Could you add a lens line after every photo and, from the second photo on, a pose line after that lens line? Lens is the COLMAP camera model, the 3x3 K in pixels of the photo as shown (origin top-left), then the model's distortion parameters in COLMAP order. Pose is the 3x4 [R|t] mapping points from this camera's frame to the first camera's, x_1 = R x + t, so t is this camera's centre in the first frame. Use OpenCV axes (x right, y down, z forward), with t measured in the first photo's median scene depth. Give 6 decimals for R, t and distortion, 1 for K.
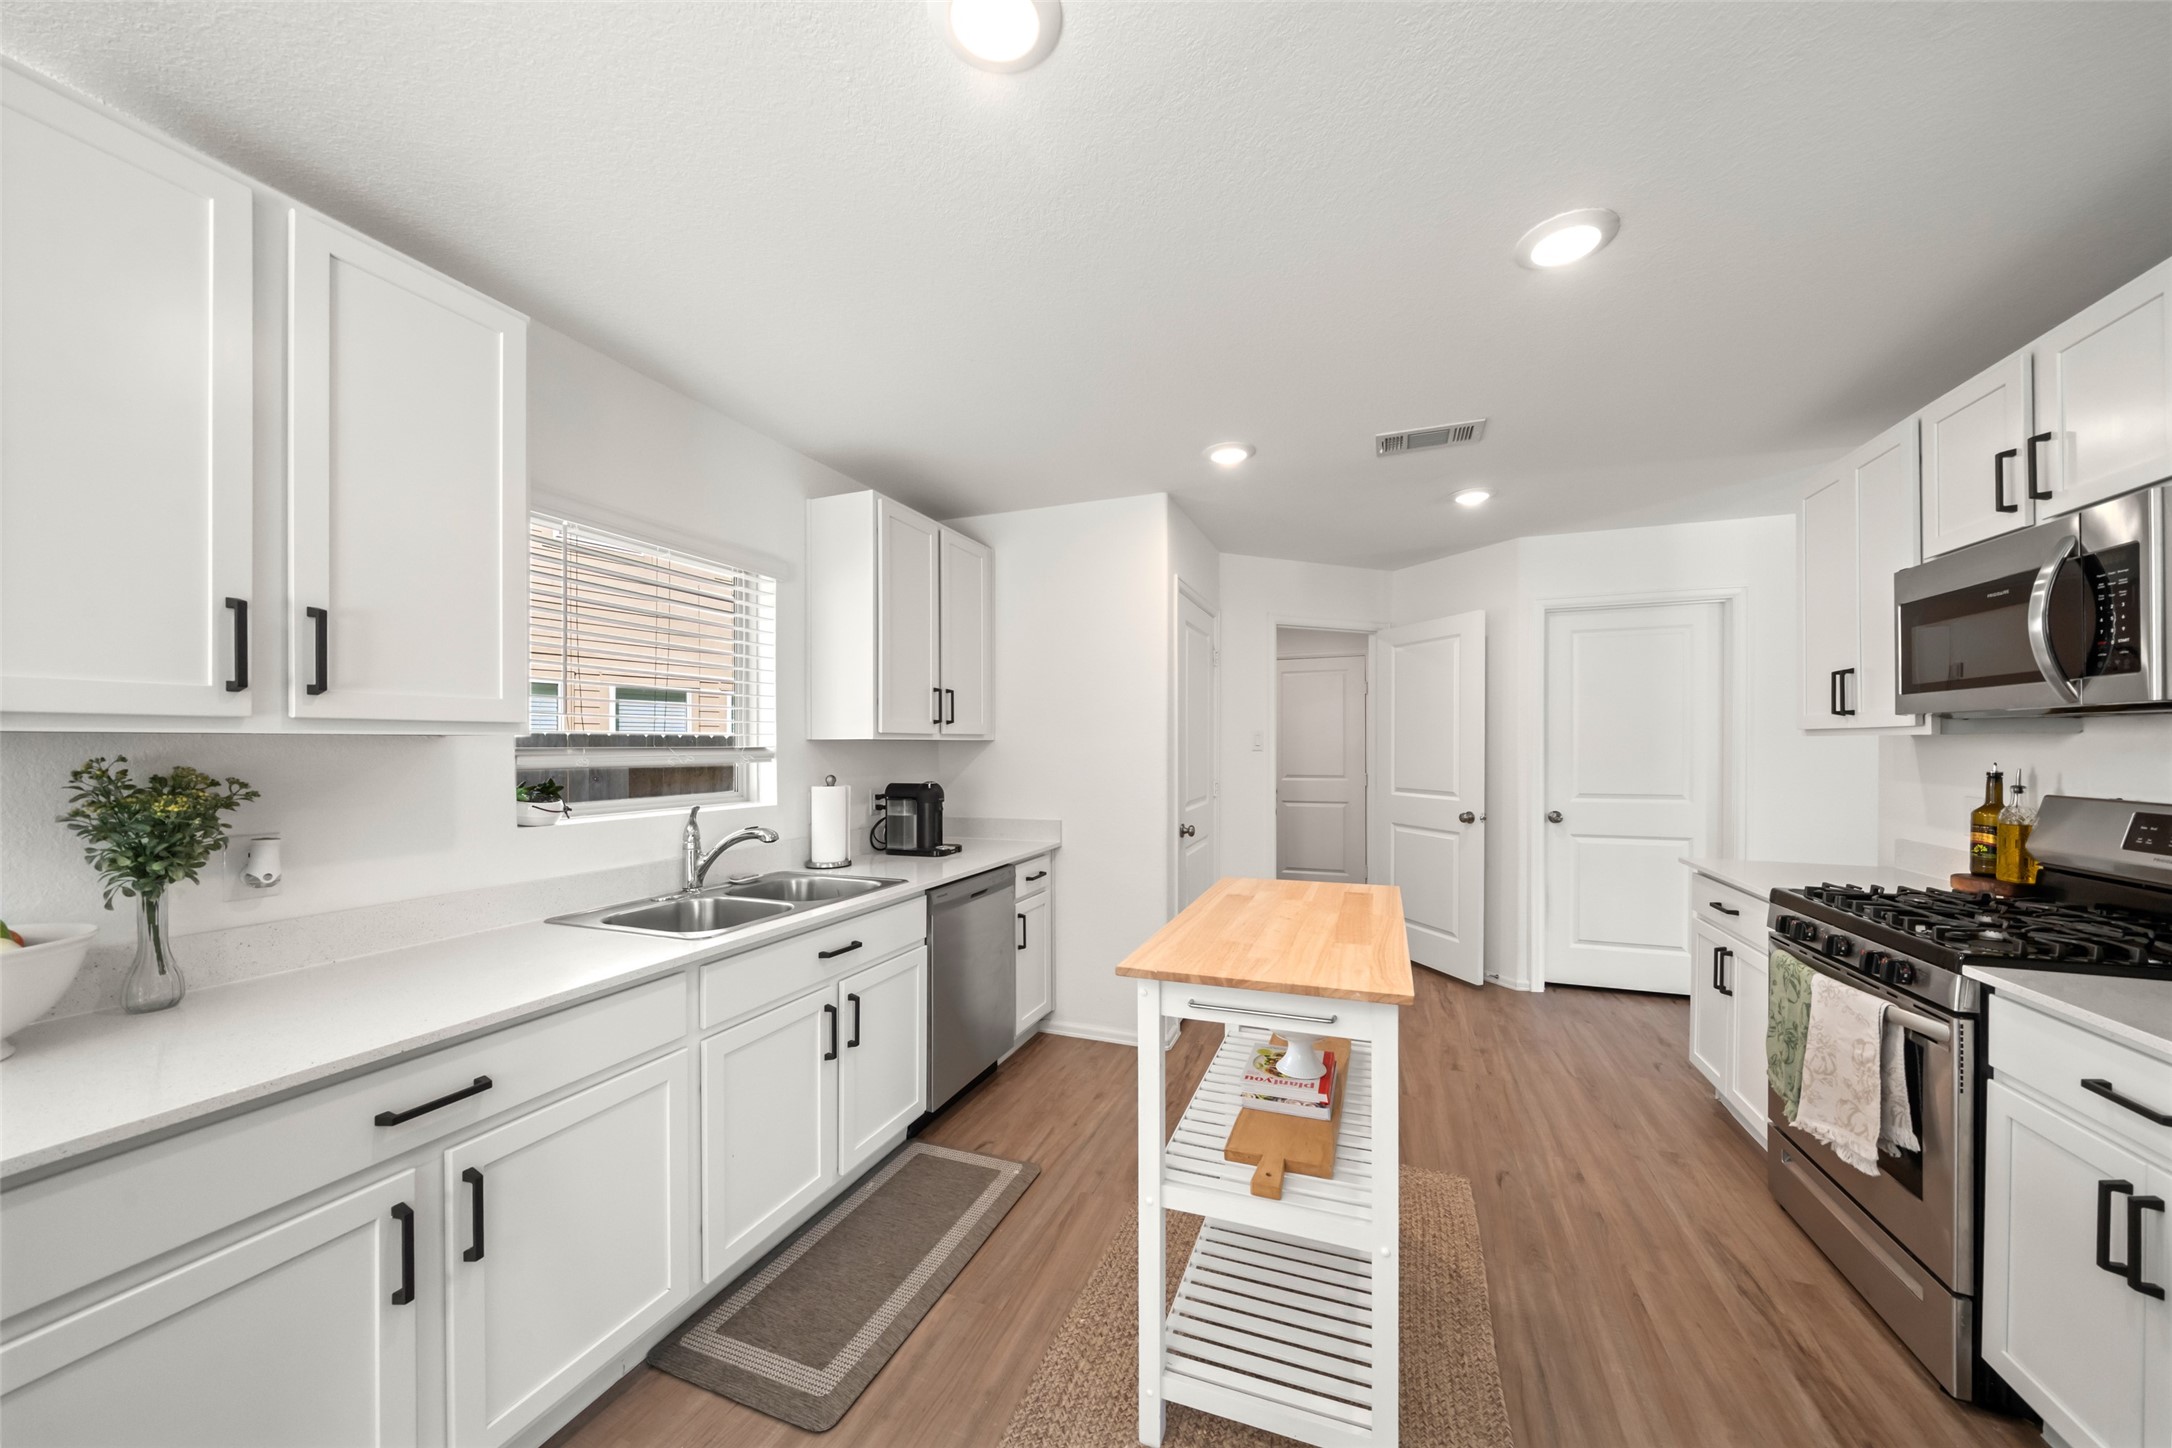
lens RADIAL K [[756.7, 0, 1085.0], [0, 756.7, 747.8], [0, 0, 1]] dist [-0.005287, -0.000173]
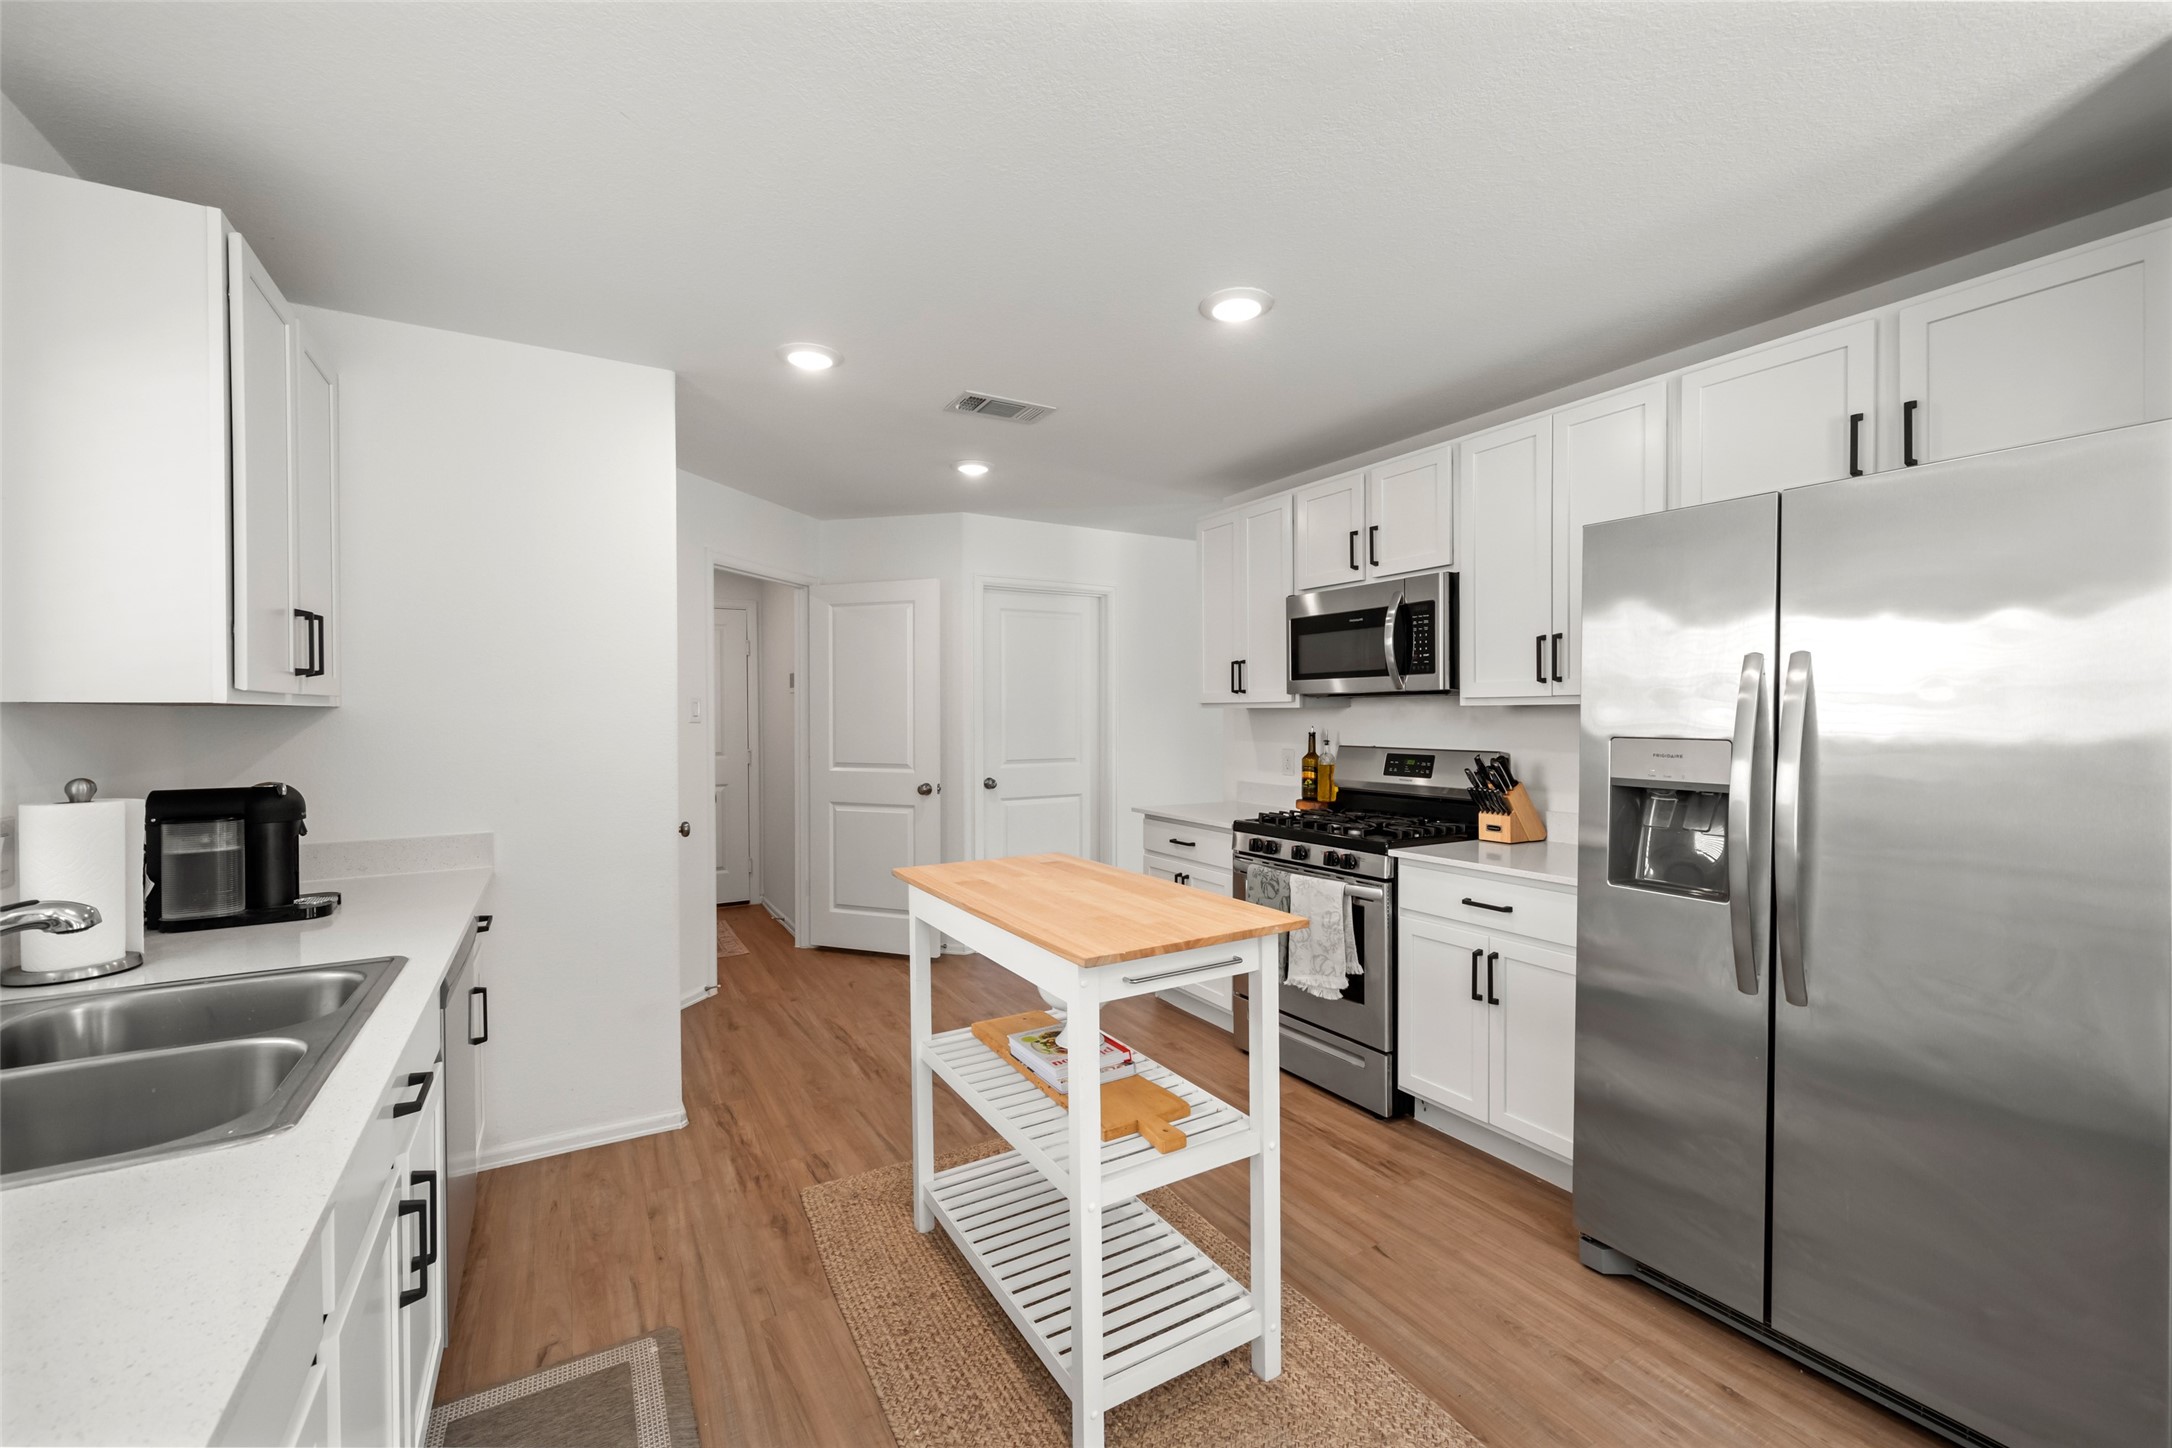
lens RADIAL K [[898.4, 0, 1092.7], [0, 898.4, 722.0], [0, 0, 1]] dist [-0.001762, 0.000128]
pose [[0.610455, -0.005905, 0.792029, -0.535794], [0.003943, 0.999982, 0.004416, 0.001681], [-0.792041, 0.000427, 0.610468, 0.226126]]
